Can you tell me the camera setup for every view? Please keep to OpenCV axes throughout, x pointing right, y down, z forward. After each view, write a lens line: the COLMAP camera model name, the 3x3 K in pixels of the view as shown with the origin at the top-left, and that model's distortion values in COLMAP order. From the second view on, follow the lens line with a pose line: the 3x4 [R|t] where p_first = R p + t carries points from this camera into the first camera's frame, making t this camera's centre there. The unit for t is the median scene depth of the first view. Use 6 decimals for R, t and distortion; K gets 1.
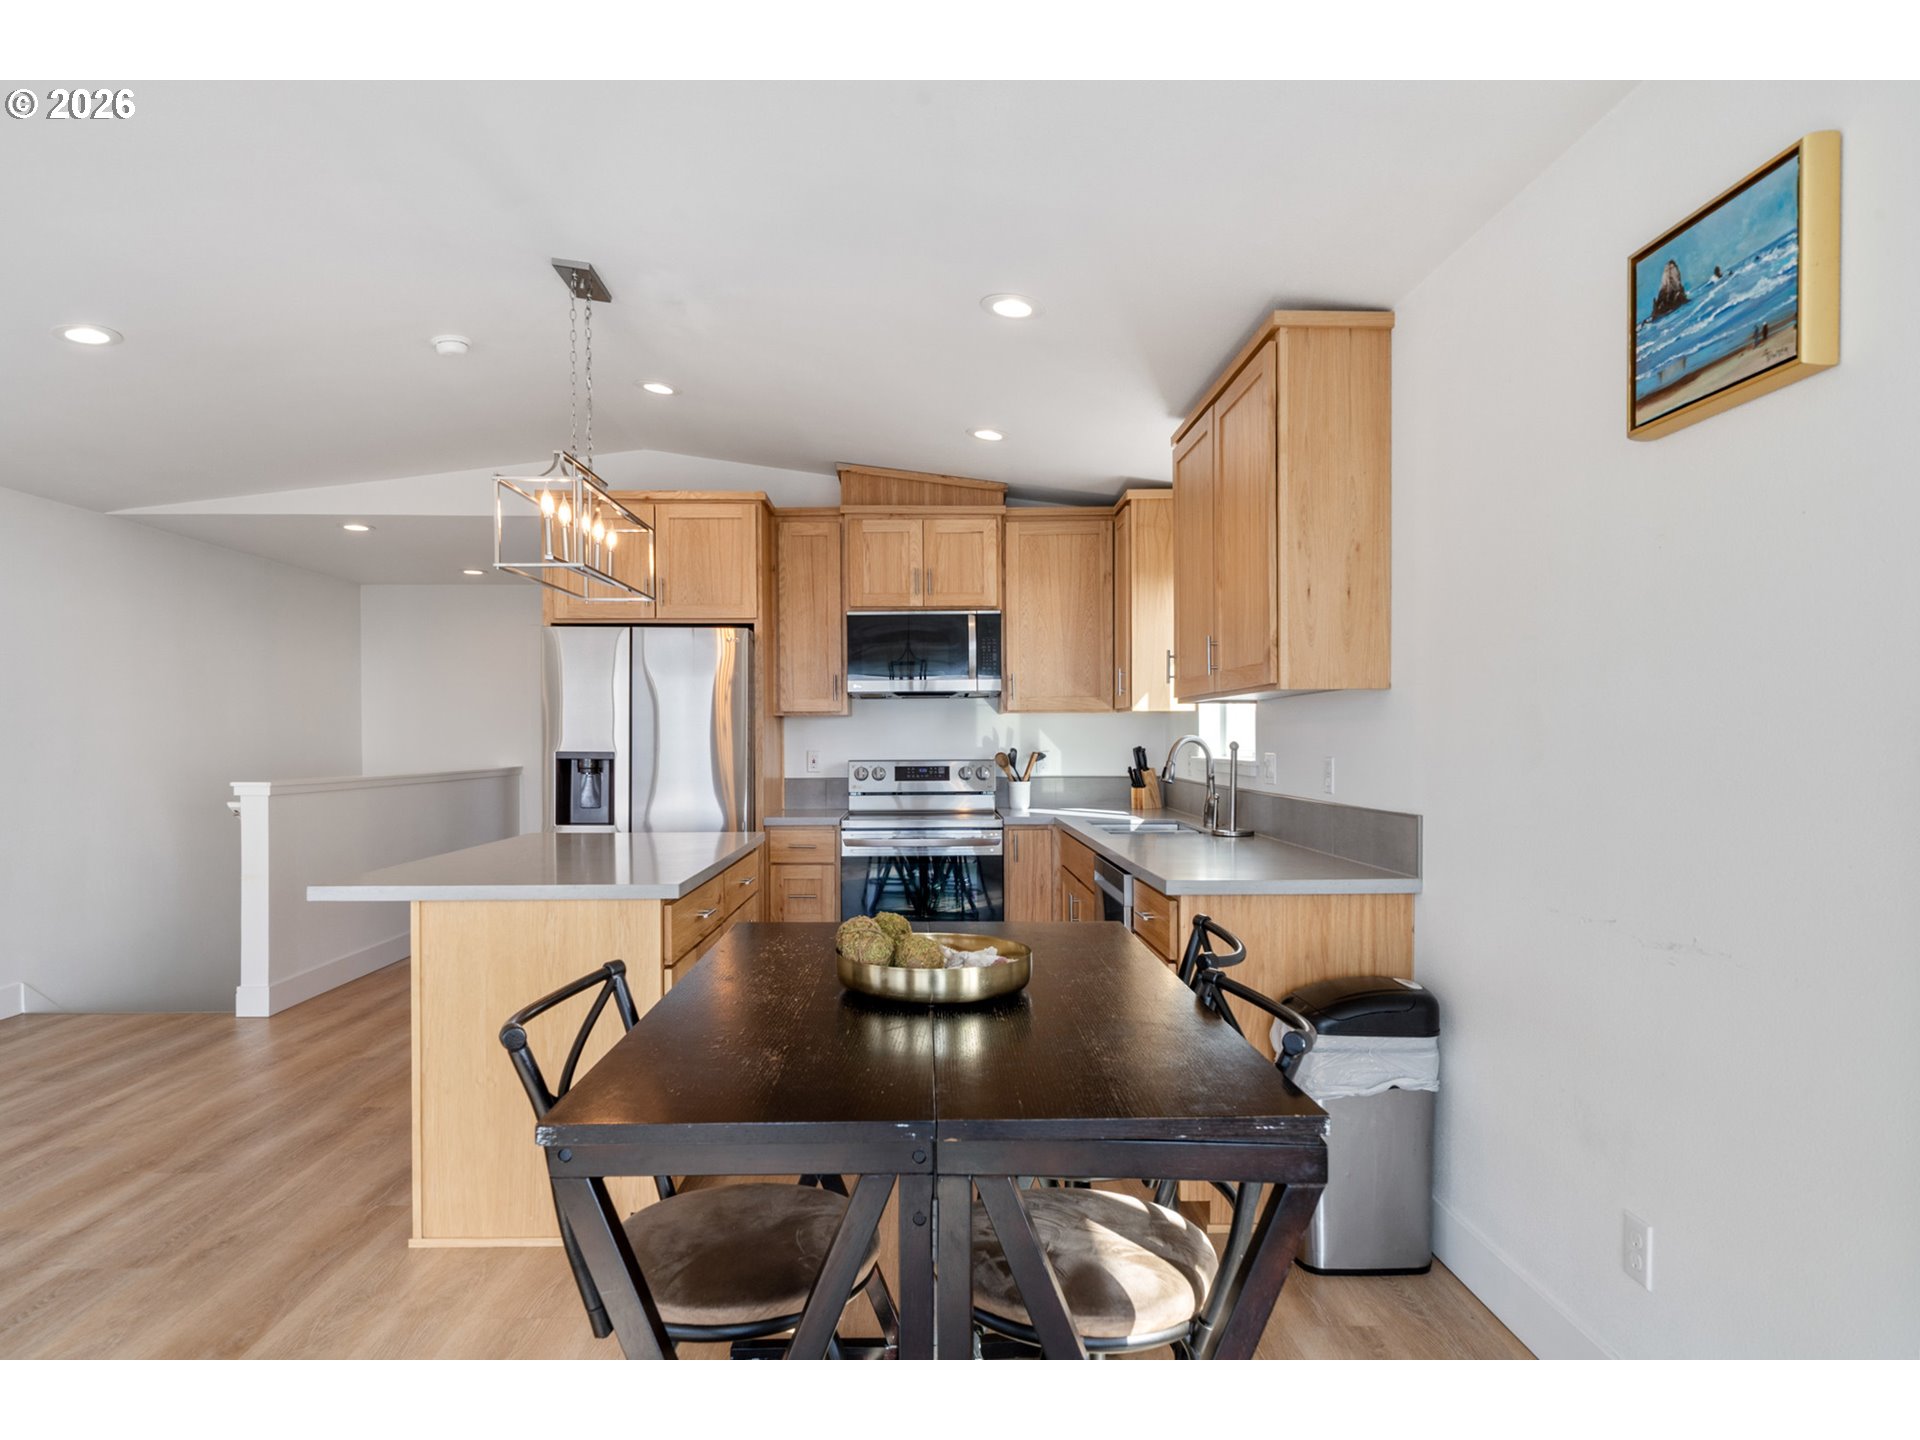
lens RADIAL K [[1331.6, 0, 952.6], [0, 1331.6, 748.4], [0, 0, 1]] dist [-0.002670, -0.001446]
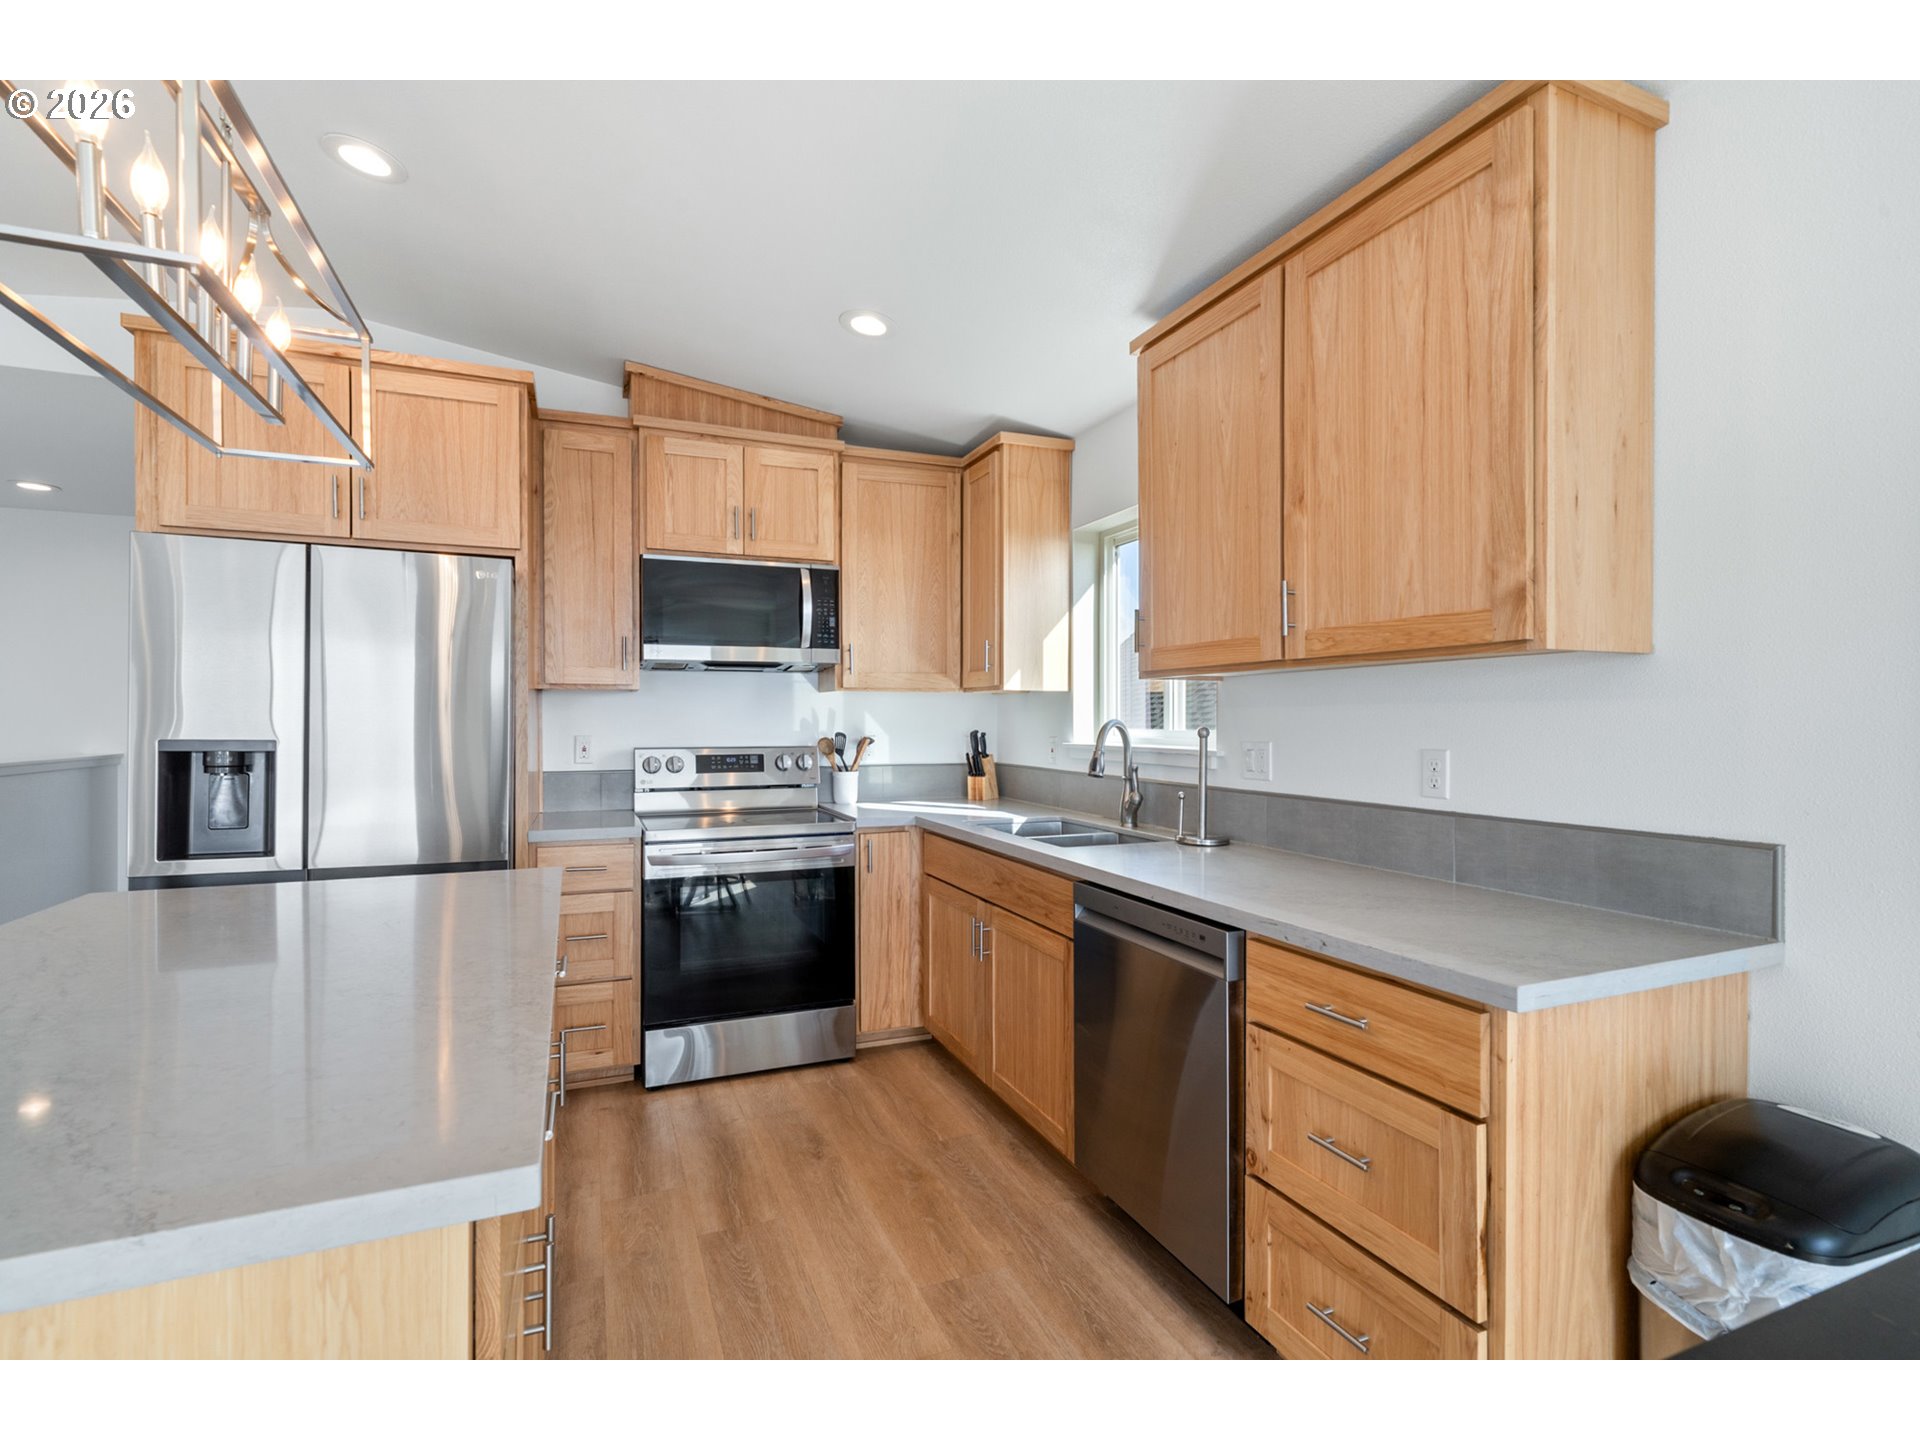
lens RADIAL K [[921.1, 0, 956.4], [0, 921.1, 723.7], [0, 0, 1]] dist [-0.002095, 0.000039]
pose [[0.922098, 0.003899, 0.386937, -0.117320], [-0.002446, 0.999988, -0.004247, -0.003678], [-0.386949, 0.002970, 0.922096, 0.443122]]
